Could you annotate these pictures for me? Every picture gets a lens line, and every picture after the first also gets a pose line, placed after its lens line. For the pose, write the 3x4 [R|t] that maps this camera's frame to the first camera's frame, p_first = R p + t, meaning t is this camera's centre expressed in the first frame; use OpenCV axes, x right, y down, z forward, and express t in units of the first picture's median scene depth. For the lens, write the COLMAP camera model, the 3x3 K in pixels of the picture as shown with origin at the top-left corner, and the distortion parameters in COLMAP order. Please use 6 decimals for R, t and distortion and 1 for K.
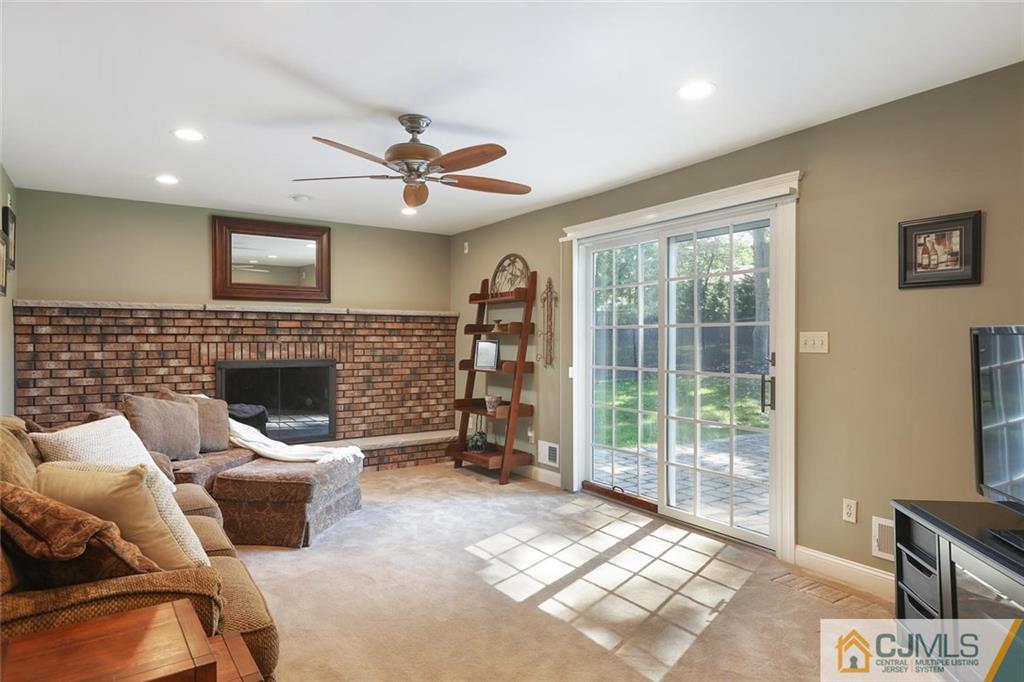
lens RADIAL K [[614.2, 0, 512.0], [0, 614.2, 341.0], [0, 0, 1]] dist [0.000942, 0.000016]
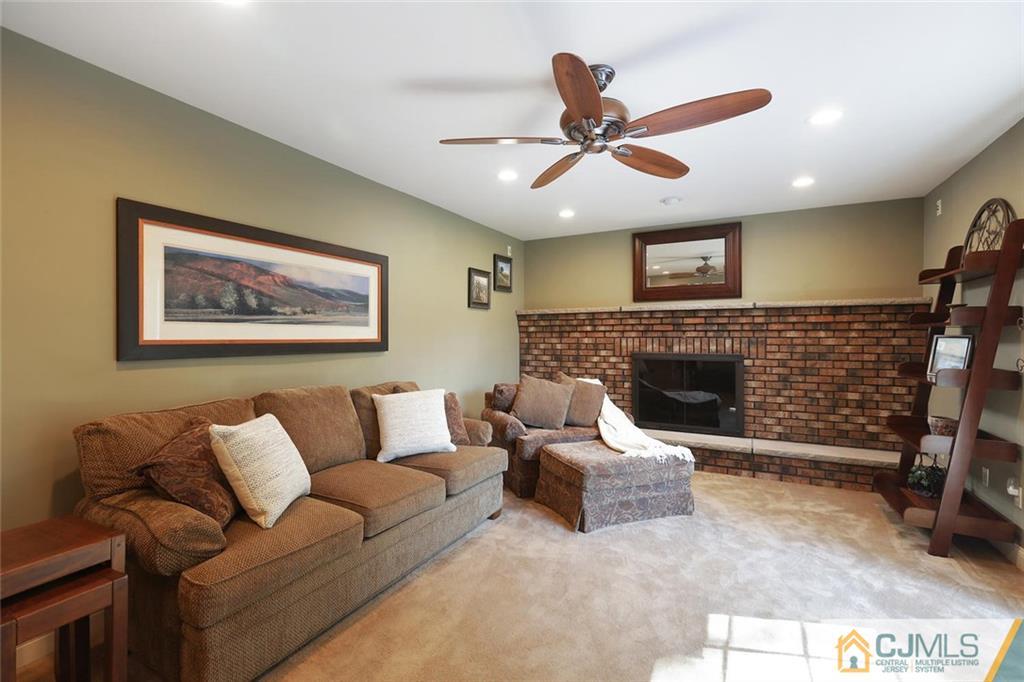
lens RADIAL K [[459.8, 0, 508.4], [0, 459.8, 336.4], [0, 0, 1]] dist [0.003894, 0.000592]
pose [[0.457464, 0.002234, -0.889225, 0.201135], [0.001092, 0.999995, 0.003074, -0.002651], [0.889227, -0.002377, 0.457460, 0.341246]]
